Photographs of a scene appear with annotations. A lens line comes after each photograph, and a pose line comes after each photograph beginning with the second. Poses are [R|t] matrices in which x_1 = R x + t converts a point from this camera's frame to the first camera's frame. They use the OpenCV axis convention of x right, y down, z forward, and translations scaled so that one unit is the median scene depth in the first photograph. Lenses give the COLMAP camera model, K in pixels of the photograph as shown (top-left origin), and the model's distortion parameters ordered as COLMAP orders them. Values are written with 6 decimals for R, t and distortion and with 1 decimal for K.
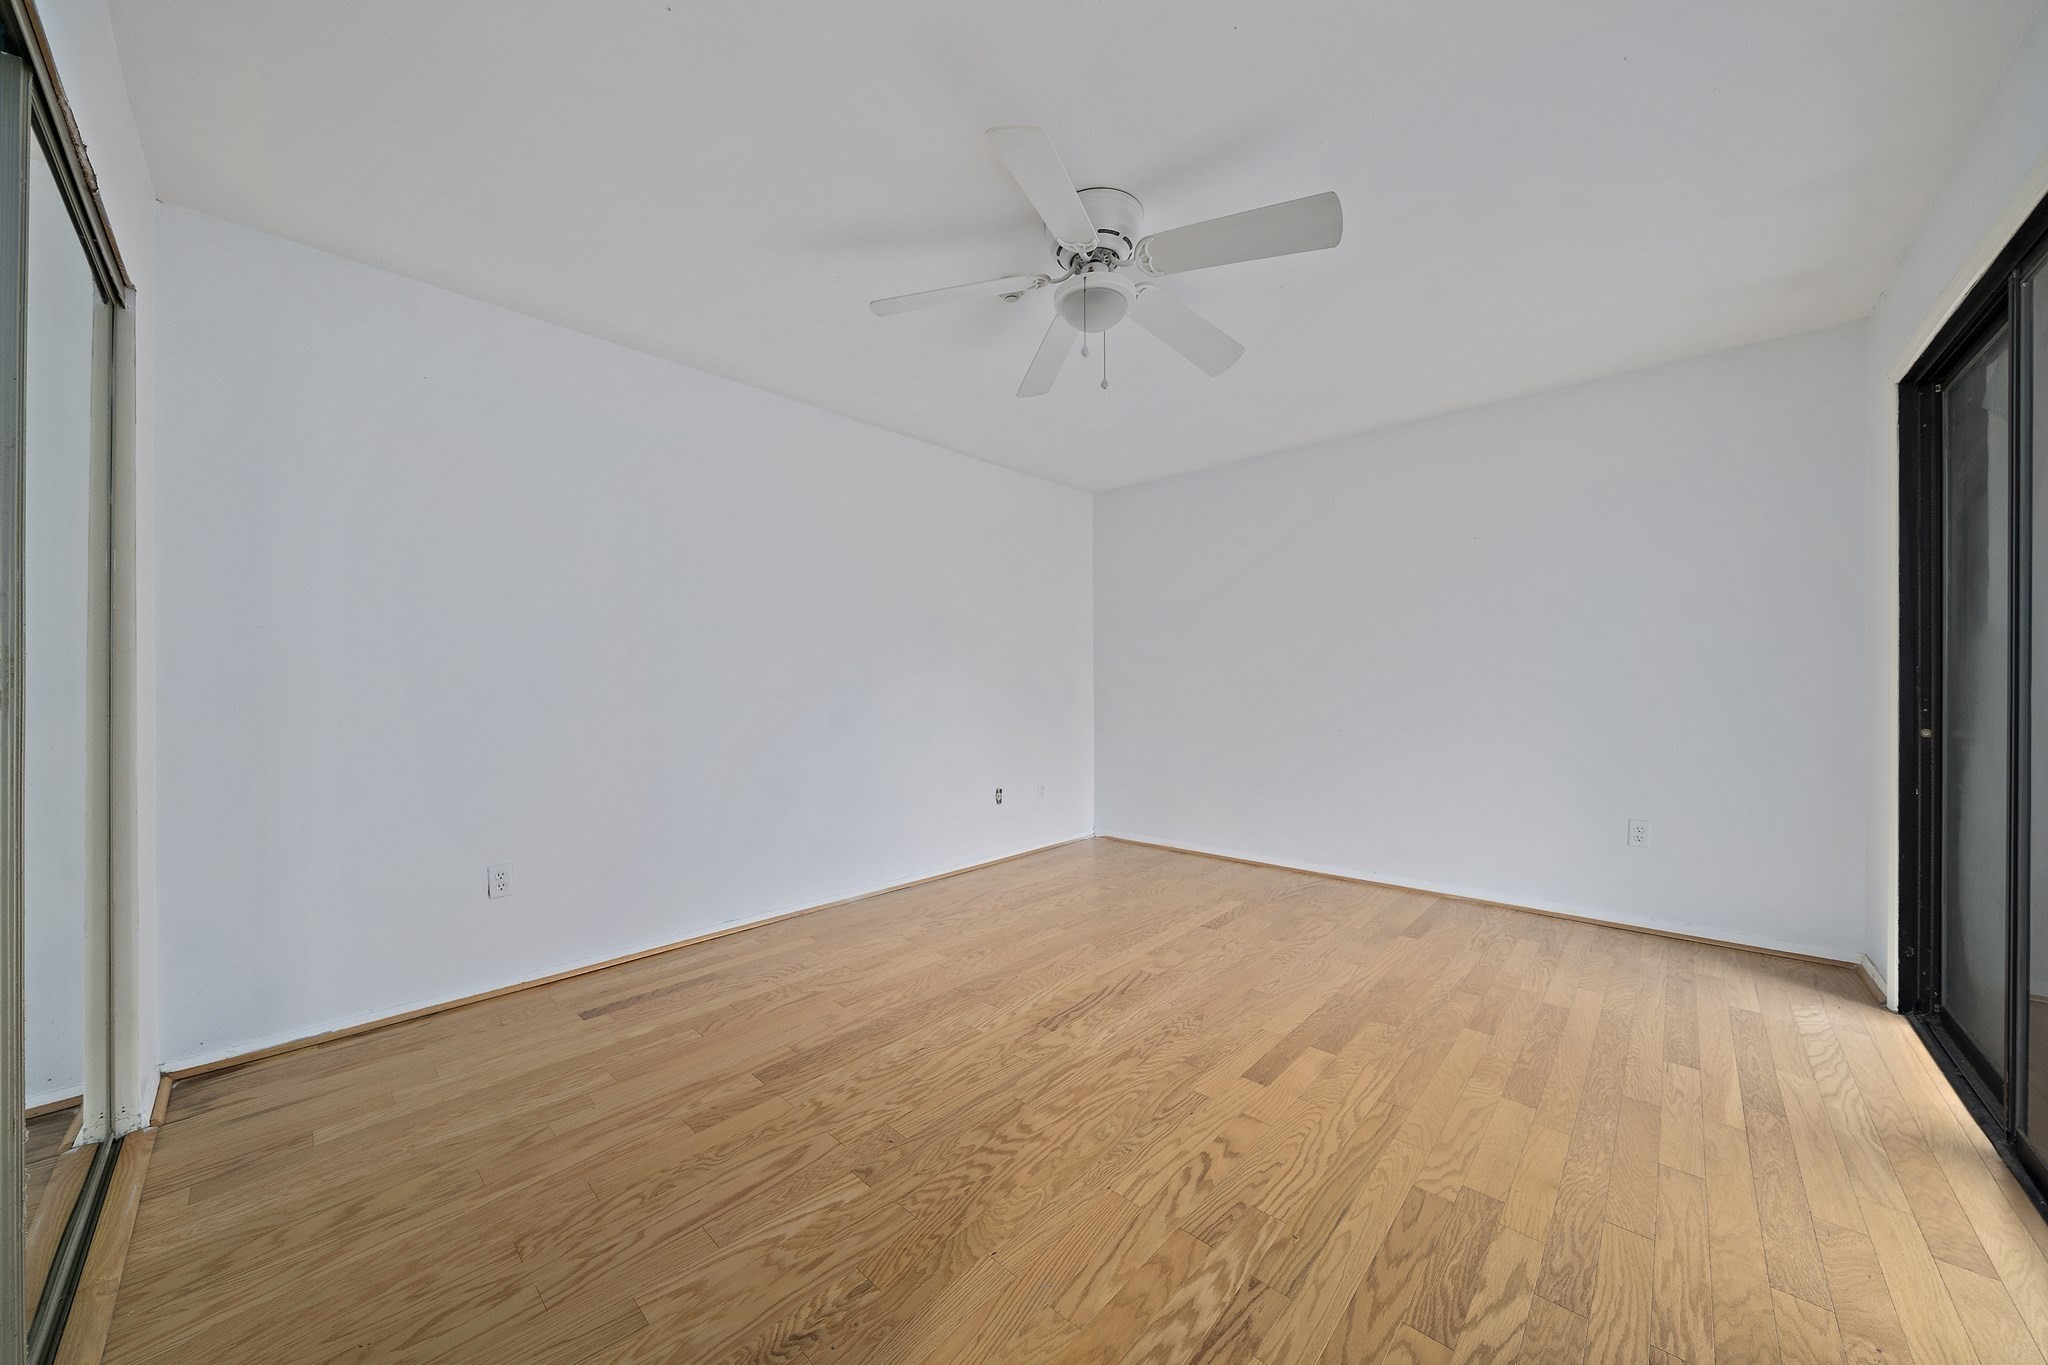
lens RADIAL K [[710.0, 0, 1032.5], [0, 710.0, 679.1], [0, 0, 1]] dist [-0.000783, -0.000037]
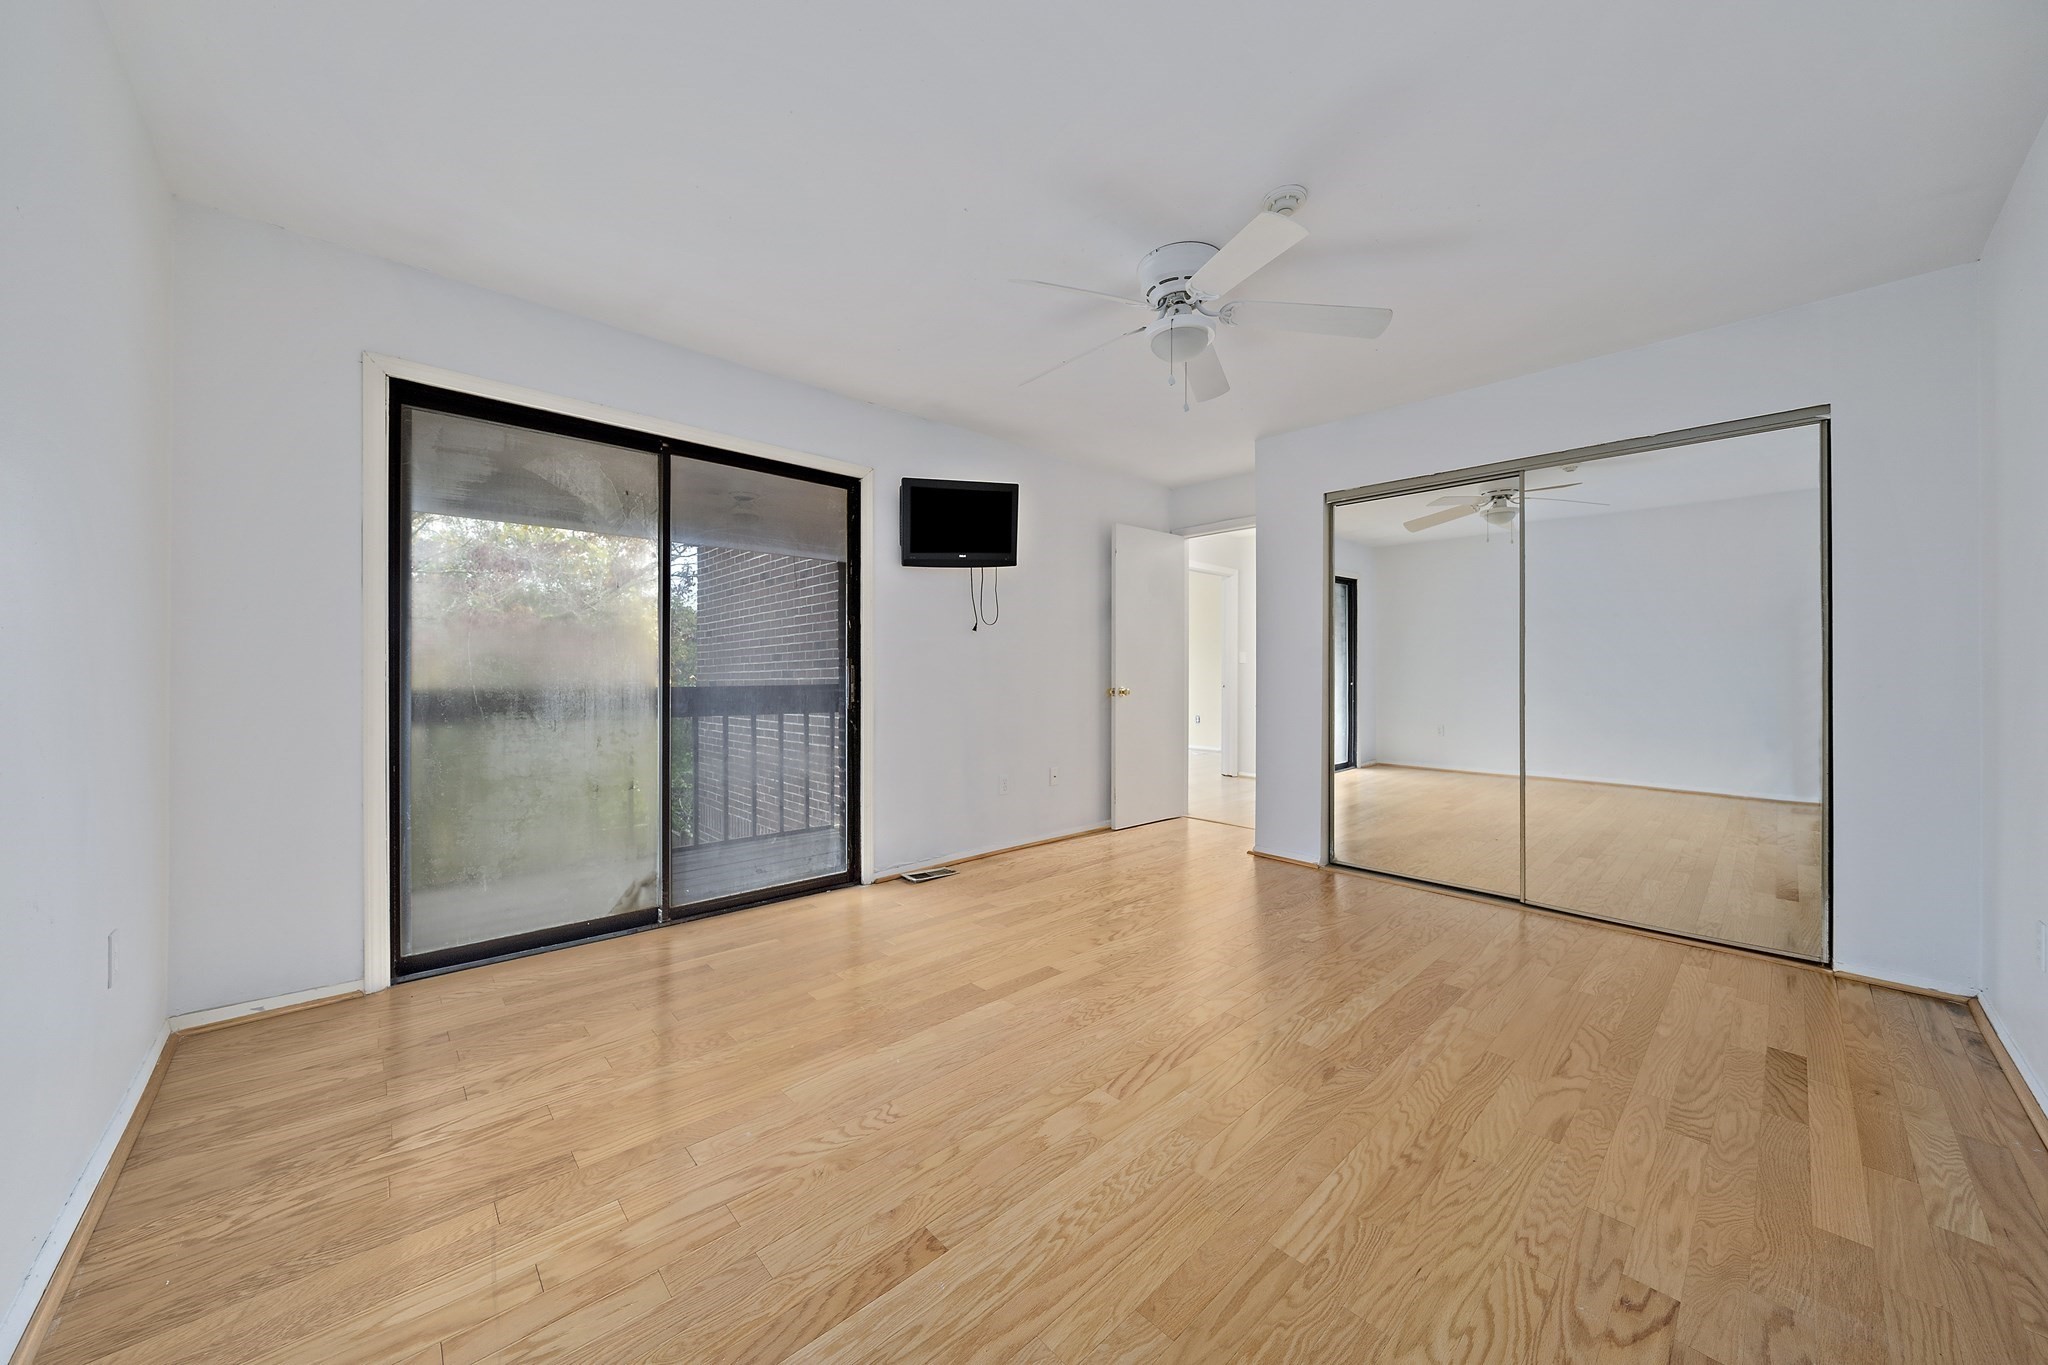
lens RADIAL K [[710.0, 0, 1032.5], [0, 710.0, 679.1], [0, 0, 1]] dist [-0.000783, -0.000037]
pose [[-0.997266, -0.001404, 0.073880, 0.223939], [-0.001205, 0.999996, 0.002740, 0.022856], [-0.073884, 0.002643, -0.997263, 2.002903]]
